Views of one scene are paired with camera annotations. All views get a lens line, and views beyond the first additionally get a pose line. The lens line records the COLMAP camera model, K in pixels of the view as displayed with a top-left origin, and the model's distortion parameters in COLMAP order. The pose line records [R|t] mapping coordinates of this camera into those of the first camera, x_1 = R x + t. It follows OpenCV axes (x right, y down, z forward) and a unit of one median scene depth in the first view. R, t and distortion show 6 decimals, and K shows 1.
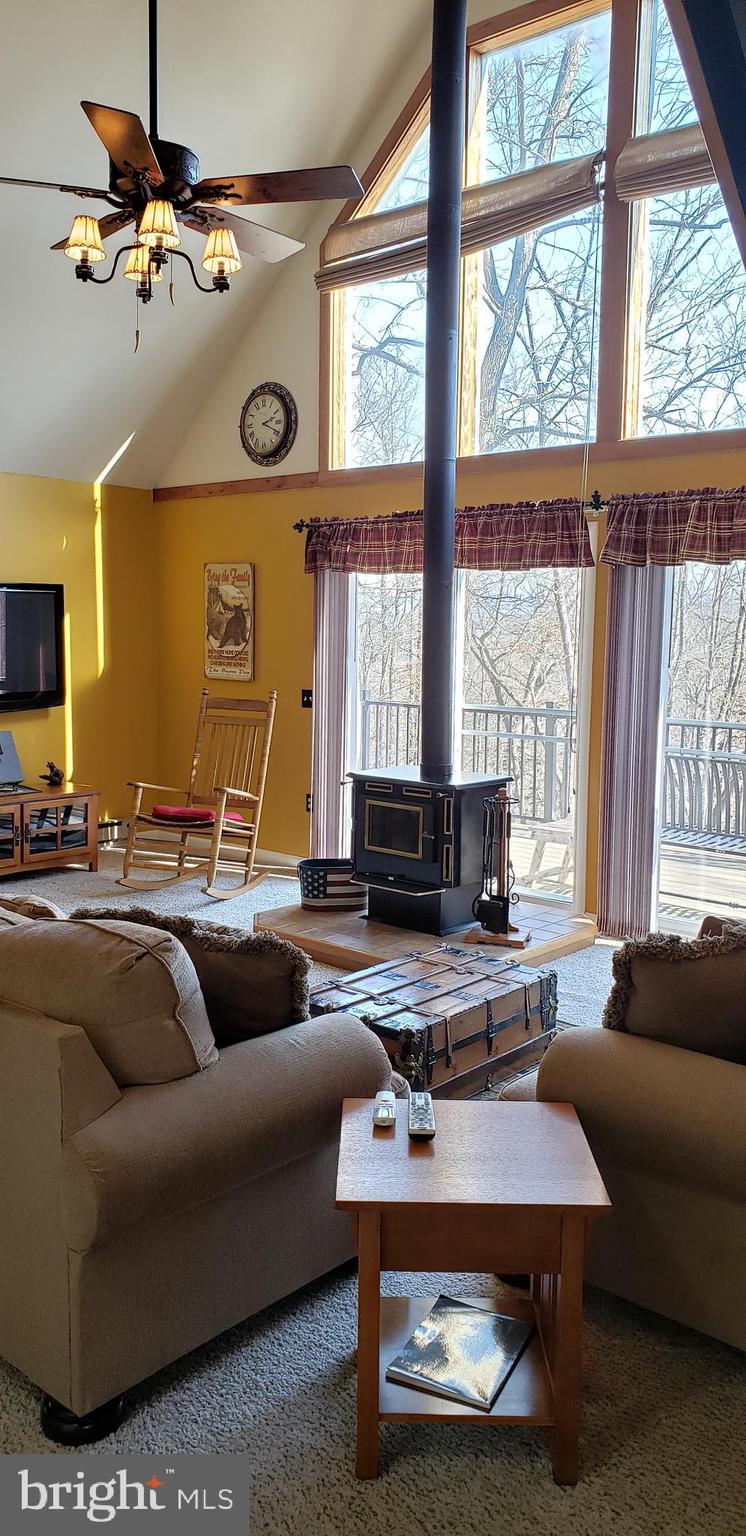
lens RADIAL K [[1156.6, 0, 378.7], [0, 1156.6, 785.3], [0, 0, 1]] dist [0.001768, -0.004271]
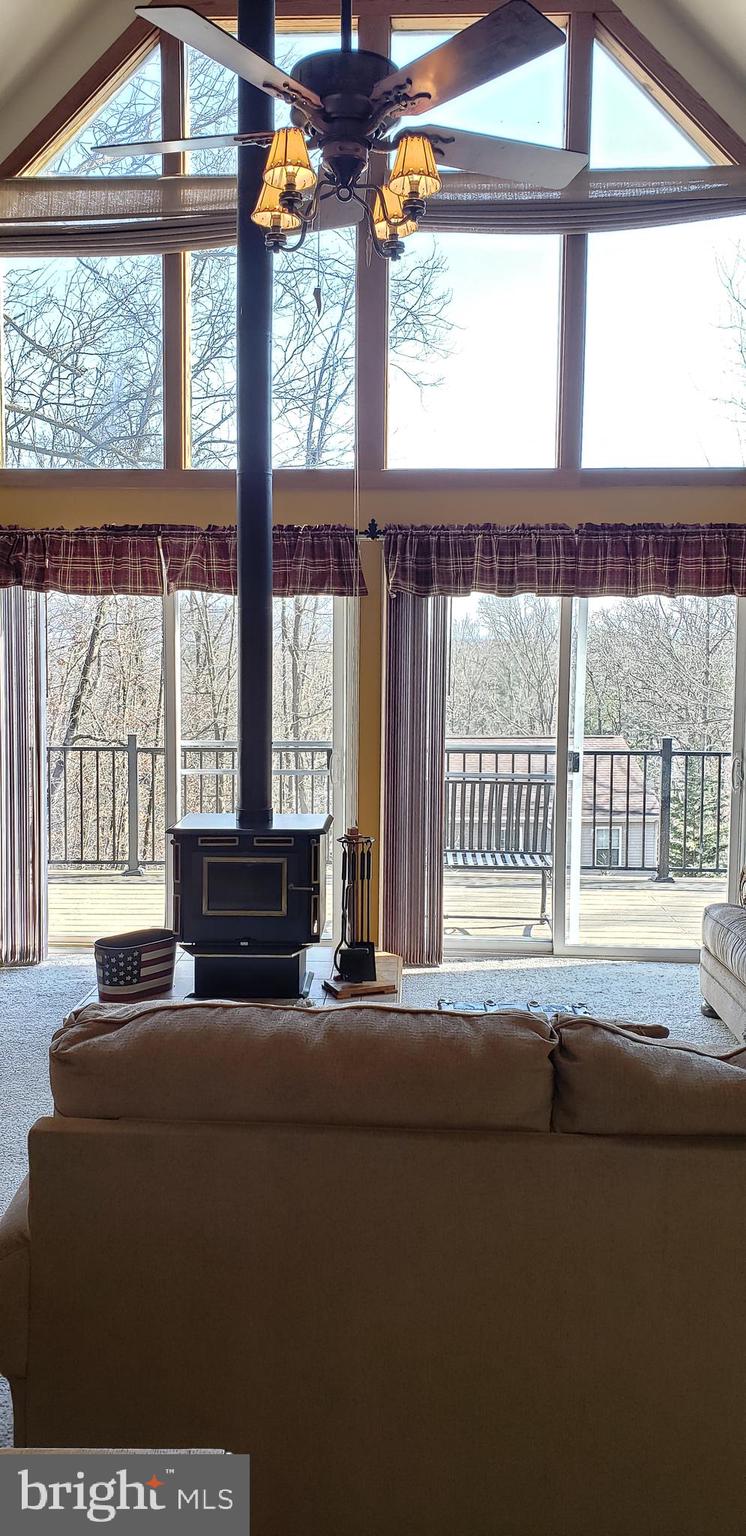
lens RADIAL K [[1064.1, 0, 373.0], [0, 1064.1, 768.0], [0, 0, 1]] dist [0.135807, -0.211744]
pose [[0.782382, -0.068603, 0.619009, -0.400816], [0.089446, 0.995988, -0.002671, -0.040619], [-0.616342, 0.057458, 0.785380, 0.297544]]
